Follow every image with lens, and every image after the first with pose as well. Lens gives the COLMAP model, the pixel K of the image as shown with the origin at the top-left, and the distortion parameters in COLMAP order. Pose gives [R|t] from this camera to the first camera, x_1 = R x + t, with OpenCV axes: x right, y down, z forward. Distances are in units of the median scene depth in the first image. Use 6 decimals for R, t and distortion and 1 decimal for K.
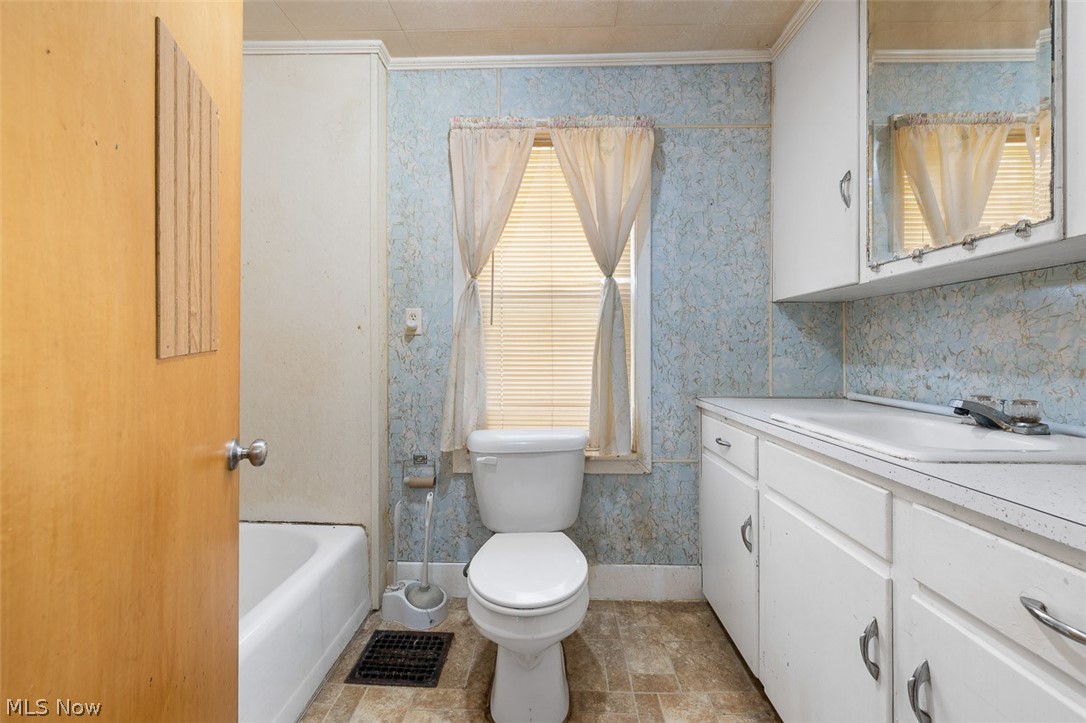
lens RADIAL K [[424.9, 0, 541.5], [0, 424.9, 355.4], [0, 0, 1]] dist [-0.001896, 0.000652]
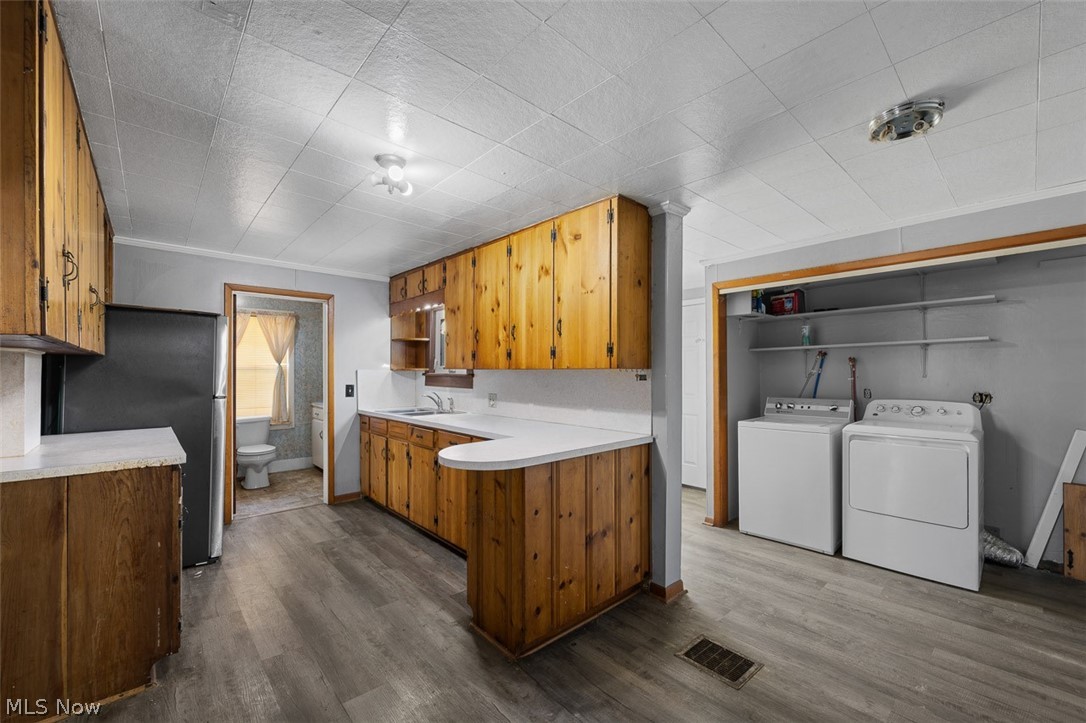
lens RADIAL K [[439.8, 0, 545.8], [0, 439.8, 370.0], [0, 0, 1]] dist [-0.000651, -0.000799]
pose [[0.722146, 0.002876, 0.691735, -0.628994], [0.003208, 0.999967, -0.007506, -0.110657], [-0.691733, 0.007639, 0.722113, -2.554224]]
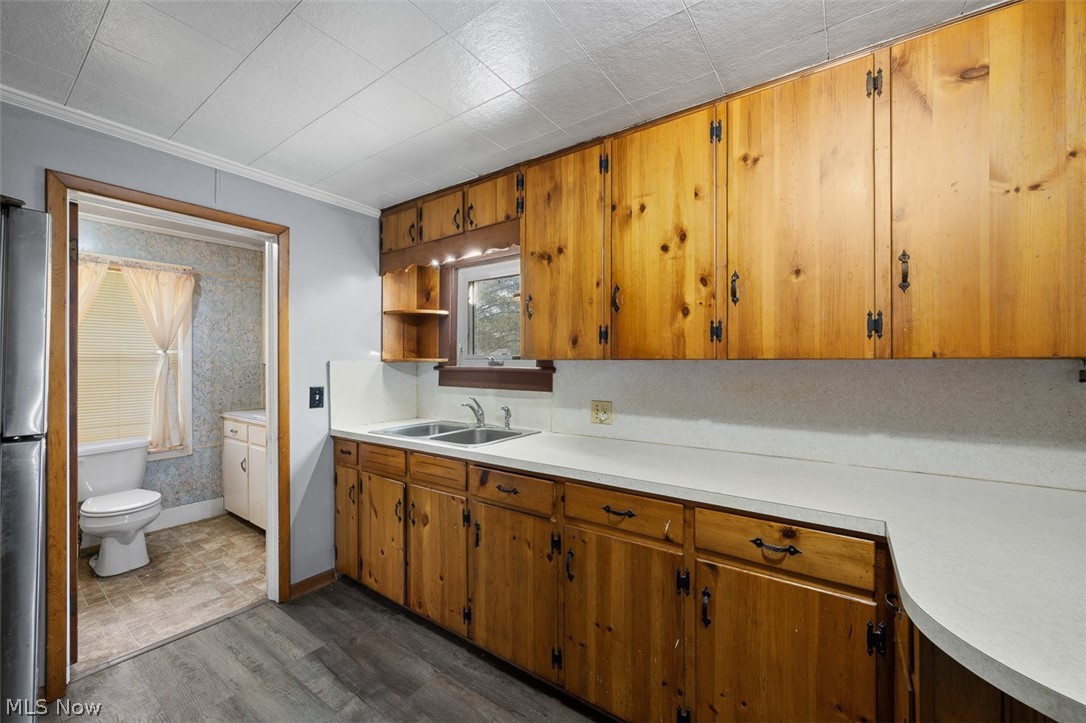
lens RADIAL K [[424.9, 0, 544.2], [0, 424.9, 361.0], [0, 0, 1]] dist [-0.001896, 0.000652]
pose [[0.555608, 0.001385, 0.831443, -0.449119], [0.005659, 0.999969, -0.005447, -0.121684], [-0.831425, 0.007731, 0.555583, -1.373796]]
